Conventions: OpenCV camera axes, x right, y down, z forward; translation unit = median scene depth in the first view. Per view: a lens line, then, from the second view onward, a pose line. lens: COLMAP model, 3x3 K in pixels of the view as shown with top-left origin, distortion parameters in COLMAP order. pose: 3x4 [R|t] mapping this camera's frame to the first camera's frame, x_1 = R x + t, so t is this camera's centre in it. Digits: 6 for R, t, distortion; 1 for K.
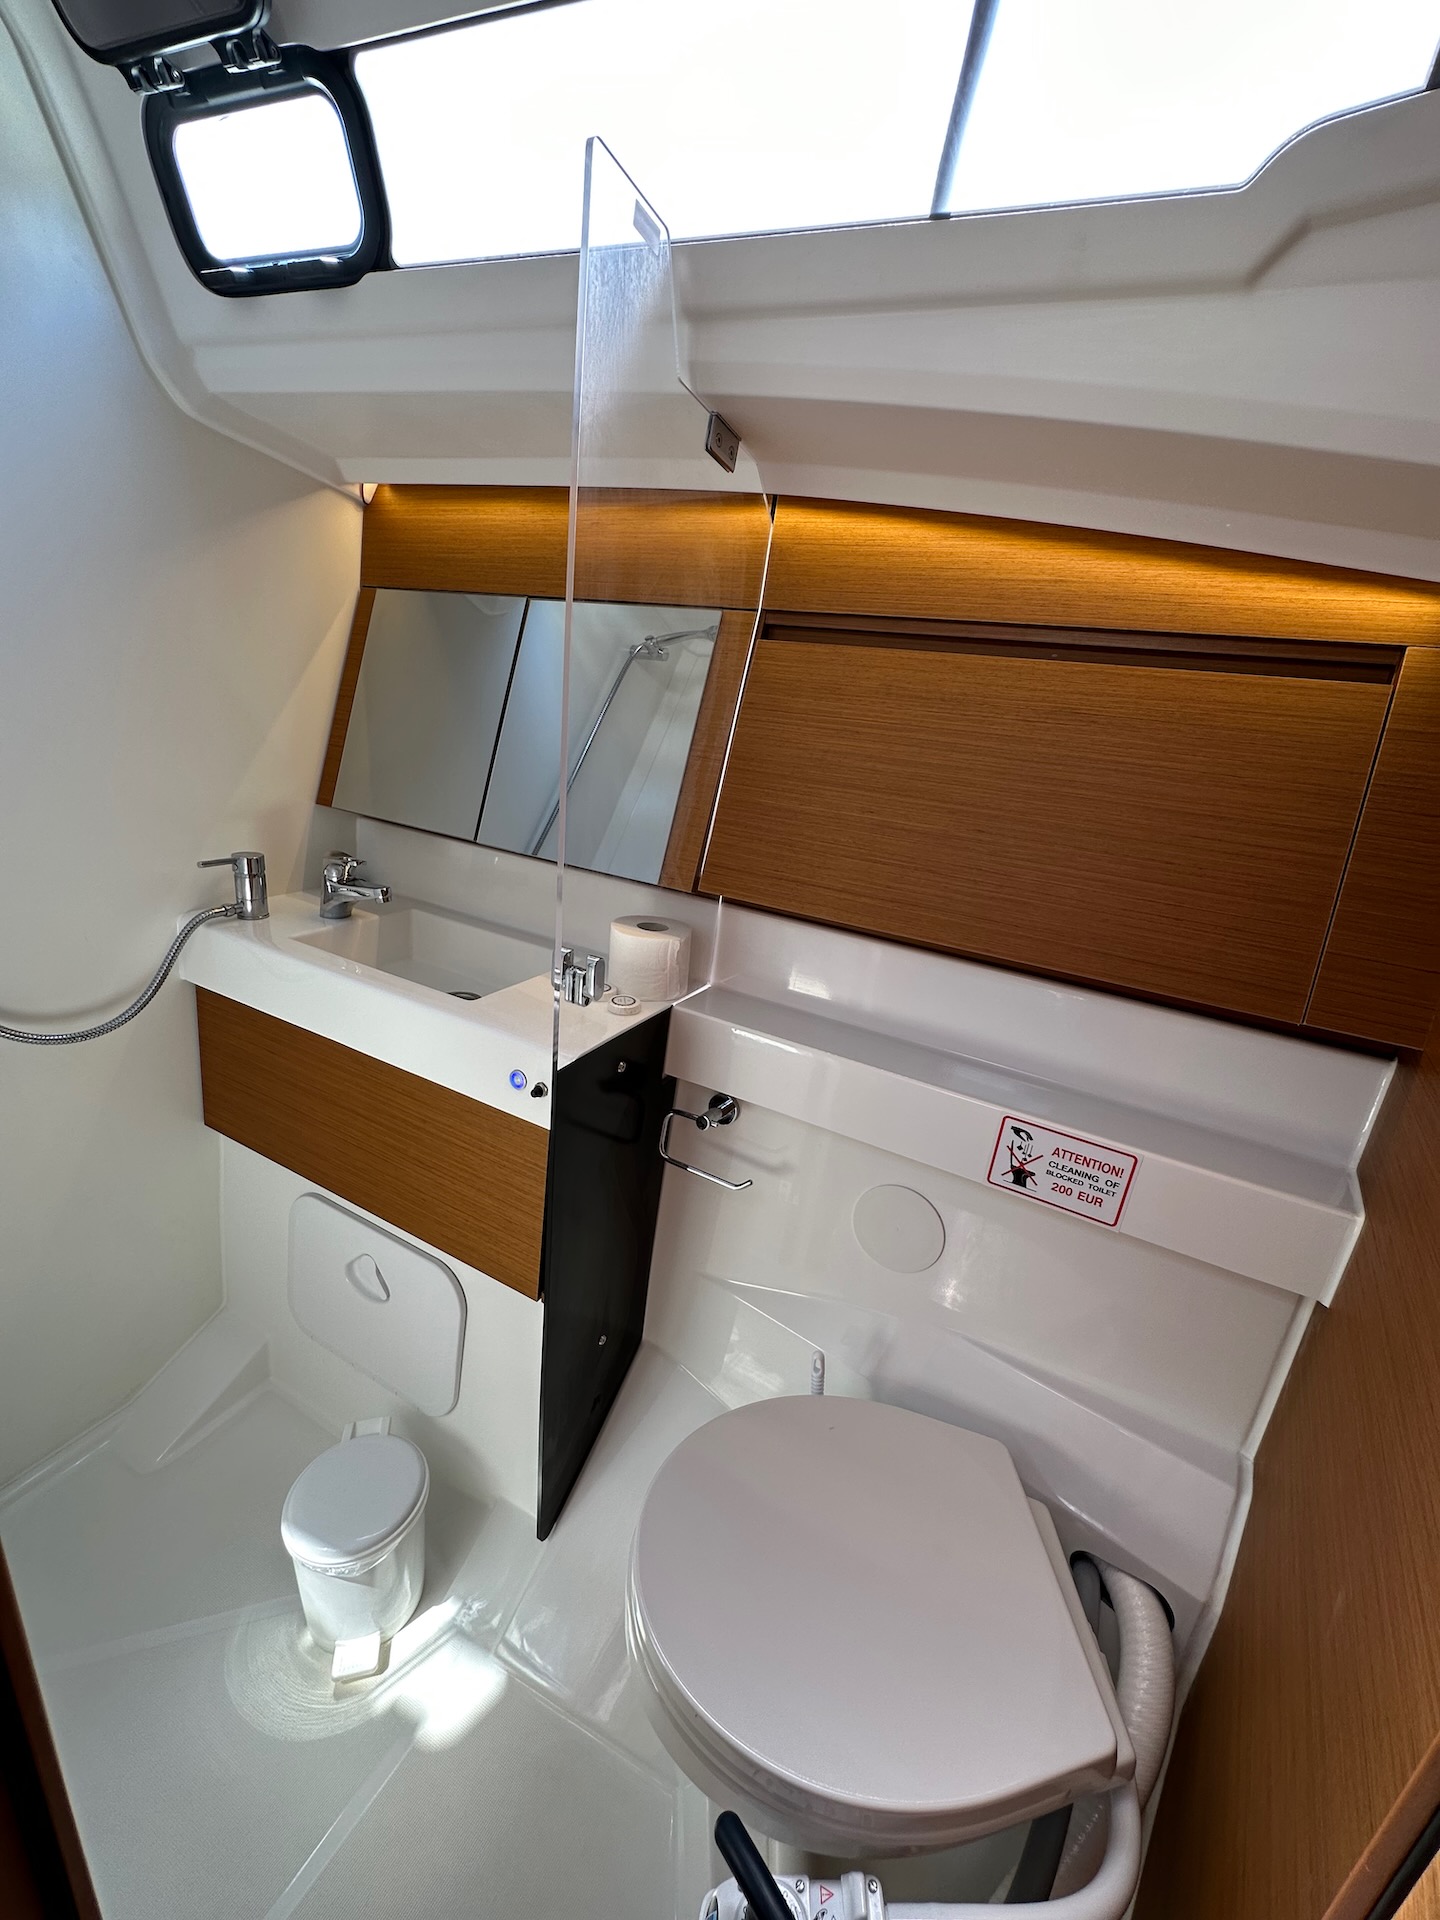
lens RADIAL K [[768.6, 0, 721.9], [0, 768.6, 966.8], [0, 0, 1]] dist [0.000315, 0.000017]
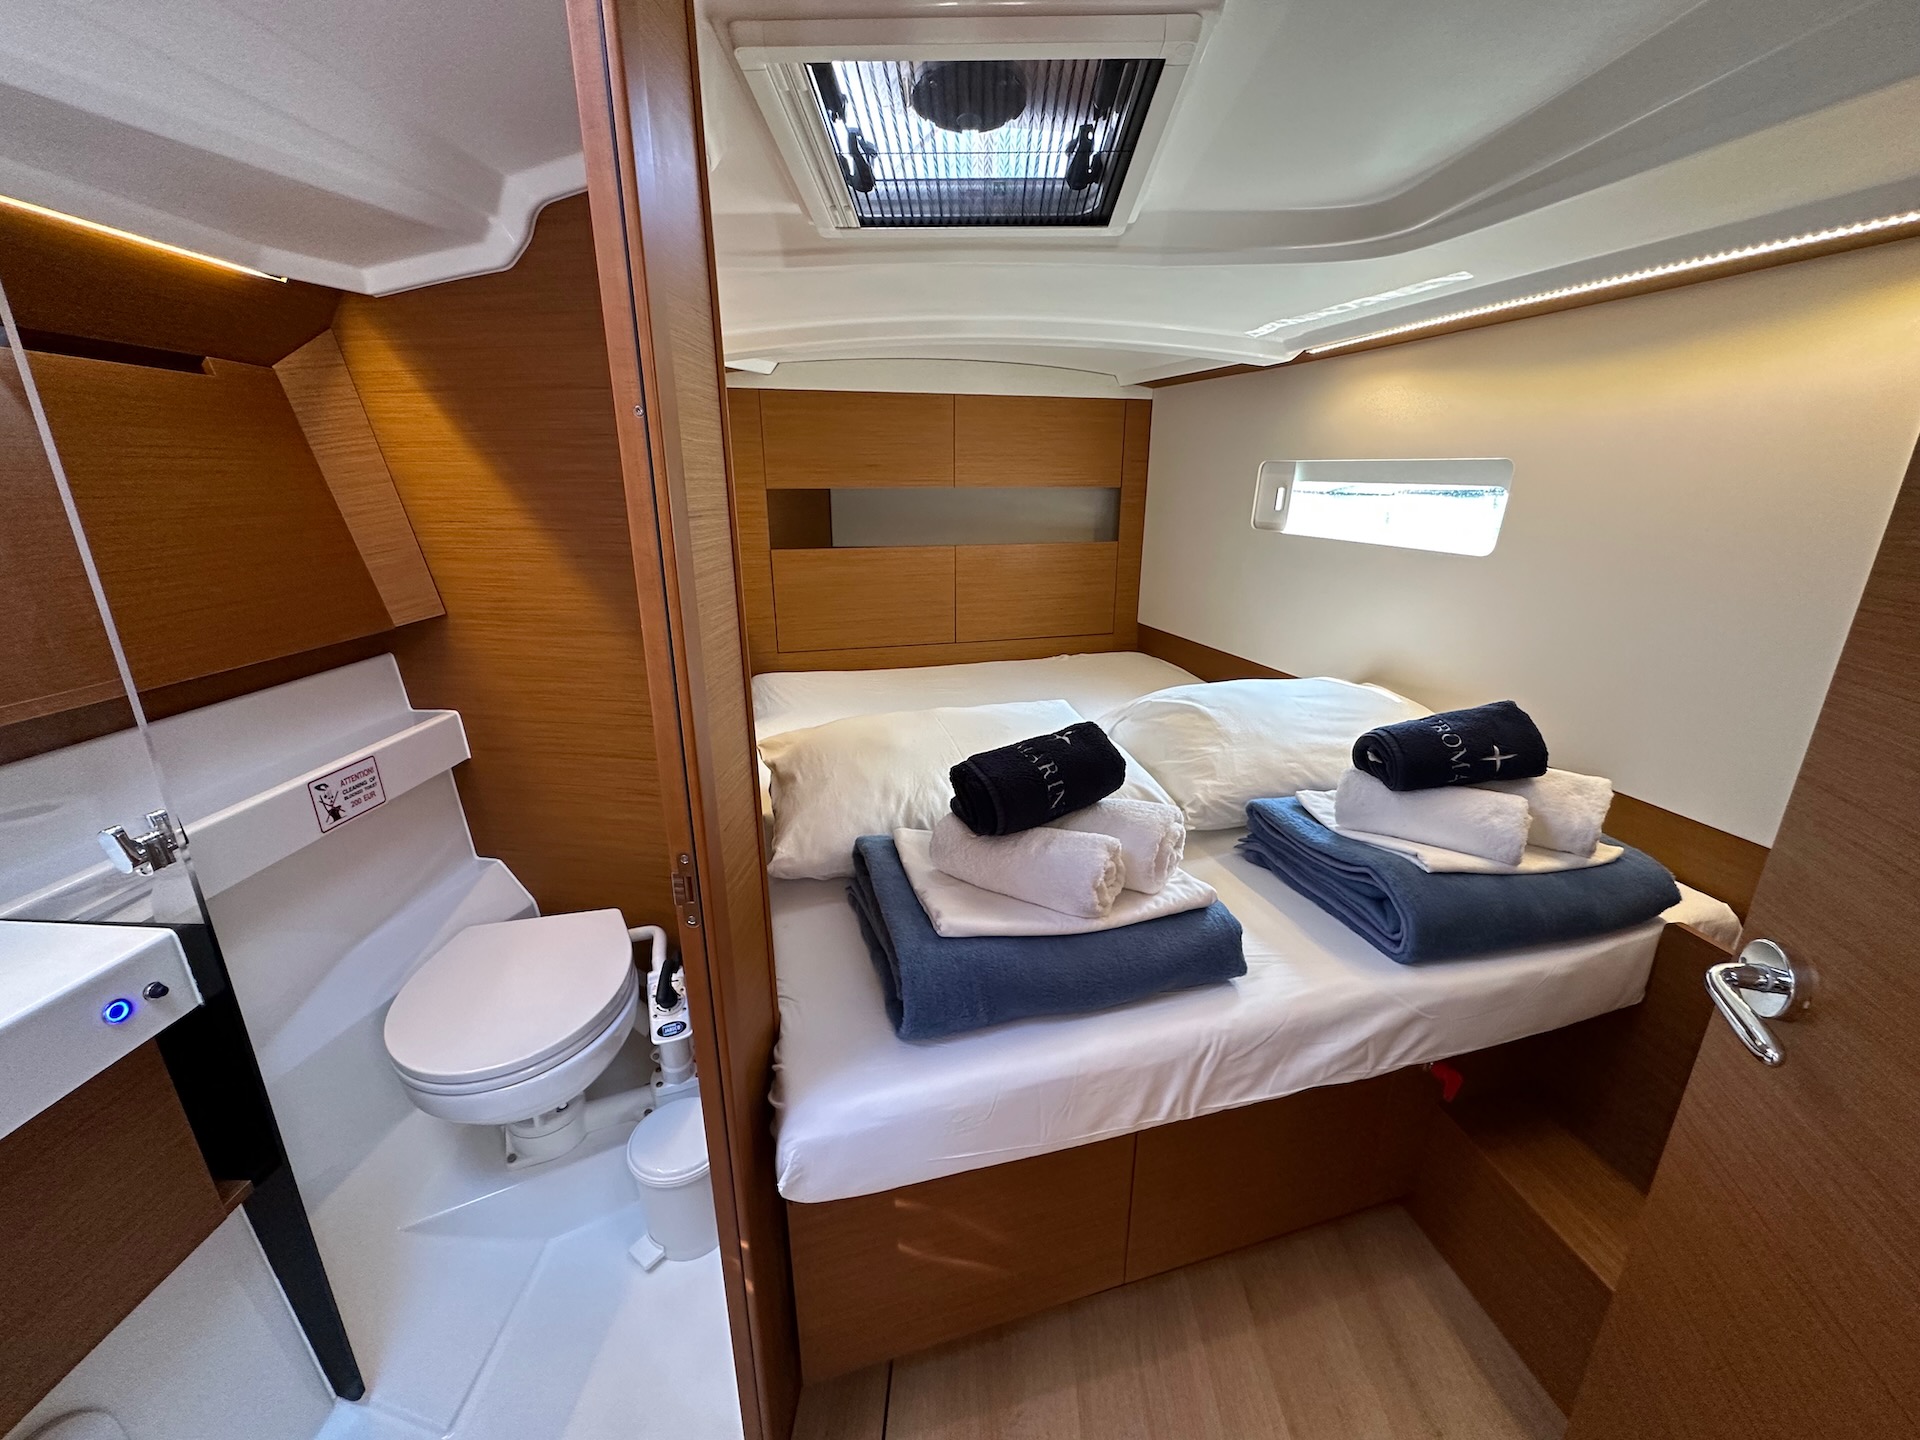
lens RADIAL K [[768.6, 0, 960.6], [0, 768.6, 723.1], [0, 0, 1]] dist [0.000315, 0.000017]
pose [[-0.420257, -0.381683, 0.823227, -1.233670], [0.228428, 0.833514, 0.503065, -0.326881], [-0.878182, 0.399465, -0.263103, 0.293923]]
